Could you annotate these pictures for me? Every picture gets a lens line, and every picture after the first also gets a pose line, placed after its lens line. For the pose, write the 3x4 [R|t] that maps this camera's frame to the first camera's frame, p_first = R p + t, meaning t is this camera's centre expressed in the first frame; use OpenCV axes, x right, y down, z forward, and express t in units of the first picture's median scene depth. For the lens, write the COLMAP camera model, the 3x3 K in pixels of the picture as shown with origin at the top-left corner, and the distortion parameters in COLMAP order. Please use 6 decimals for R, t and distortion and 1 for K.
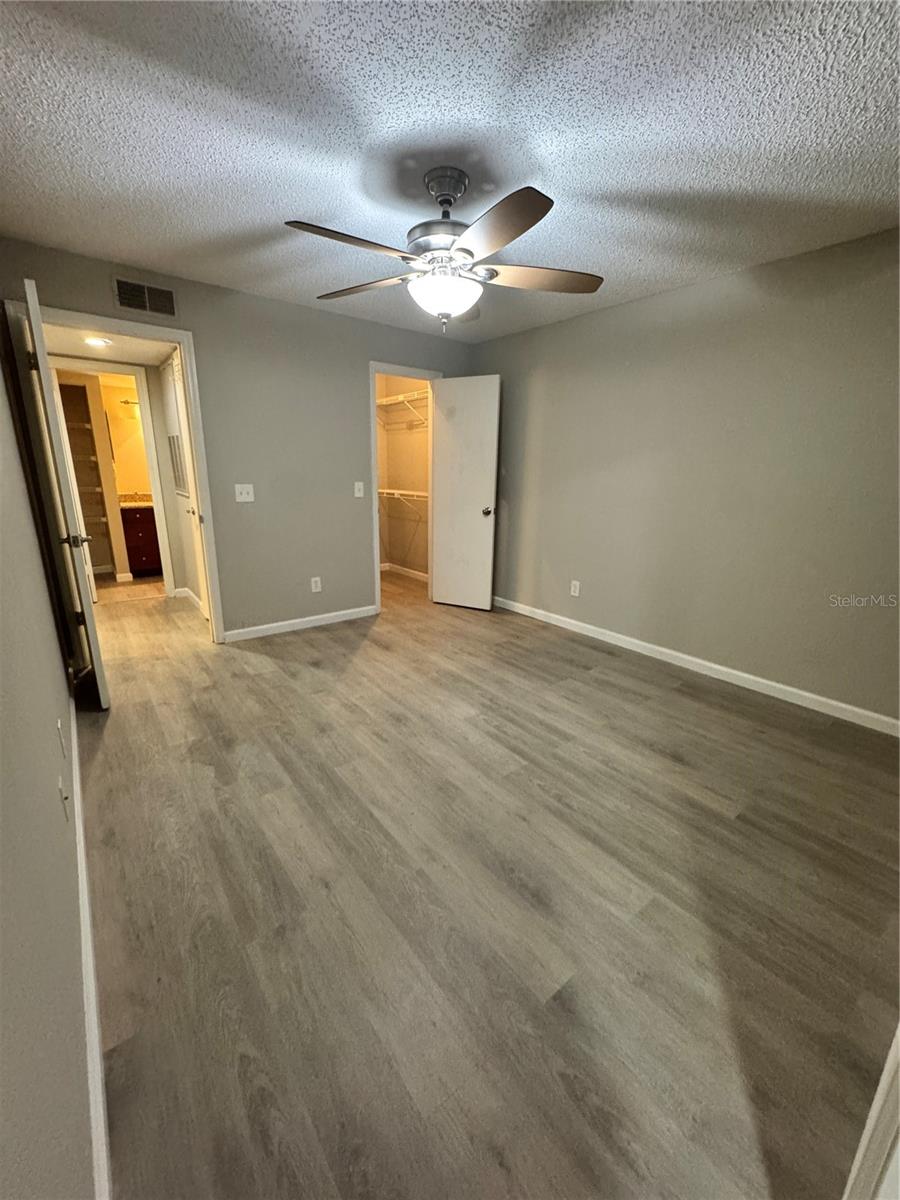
lens RADIAL K [[477.9, 0, 450.2], [0, 477.9, 598.8], [0, 0, 1]] dist [-0.002167, 0.000004]
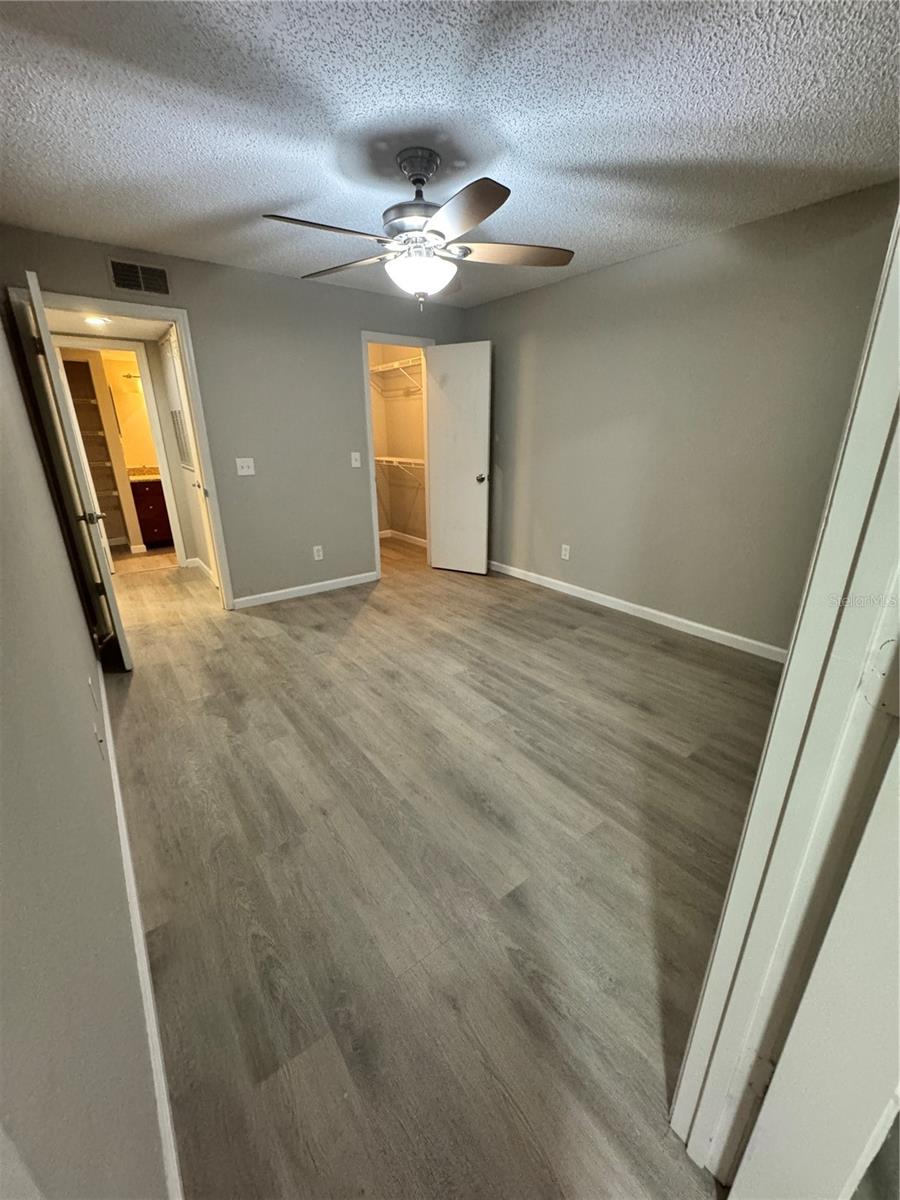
lens RADIAL K [[477.9, 0, 450.2], [0, 477.9, 598.8], [0, 0, 1]] dist [-0.002167, 0.000004]
pose [[0.999548, -0.016284, -0.025256, 0.067085], [0.018144, 0.997000, 0.075239, -0.005306], [0.023955, -0.075664, 0.996846, -0.092502]]
